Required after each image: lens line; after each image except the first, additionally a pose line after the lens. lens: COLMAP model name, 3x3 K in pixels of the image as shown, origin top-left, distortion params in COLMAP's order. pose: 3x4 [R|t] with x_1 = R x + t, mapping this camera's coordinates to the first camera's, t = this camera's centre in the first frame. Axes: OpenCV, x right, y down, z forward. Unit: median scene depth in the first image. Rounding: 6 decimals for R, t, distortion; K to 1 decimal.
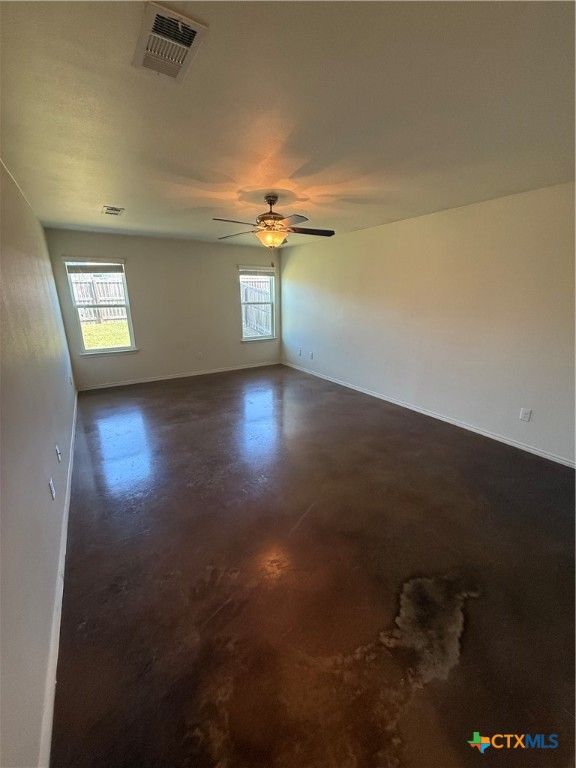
lens RADIAL K [[308.6, 0, 285.6], [0, 308.6, 384.8], [0, 0, 1]] dist [0.002669, -0.000120]
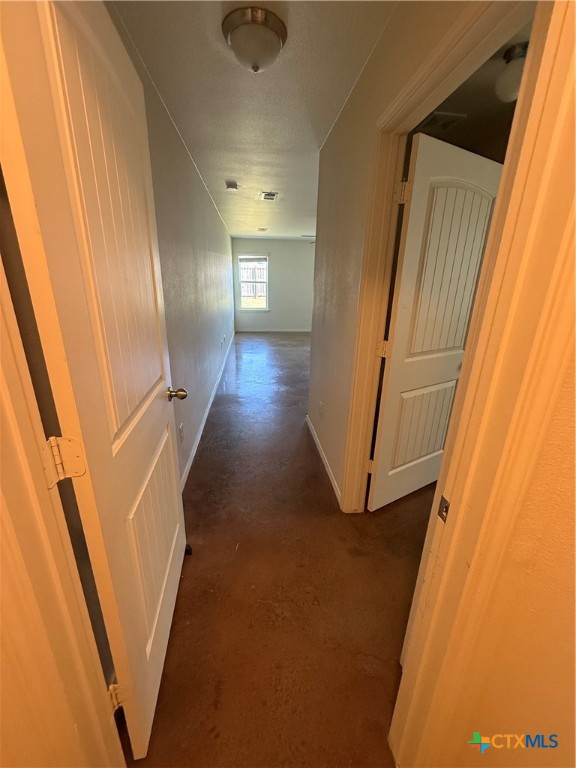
lens RADIAL K [[308.6, 0, 289.2], [0, 308.6, 386.9], [0, 0, 1]] dist [0.002669, -0.000120]
pose [[0.902401, 0.158319, -0.400759, 0.343132], [-0.141131, 0.987350, 0.072261, 0.159486], [0.407130, -0.008649, 0.913329, -0.459076]]
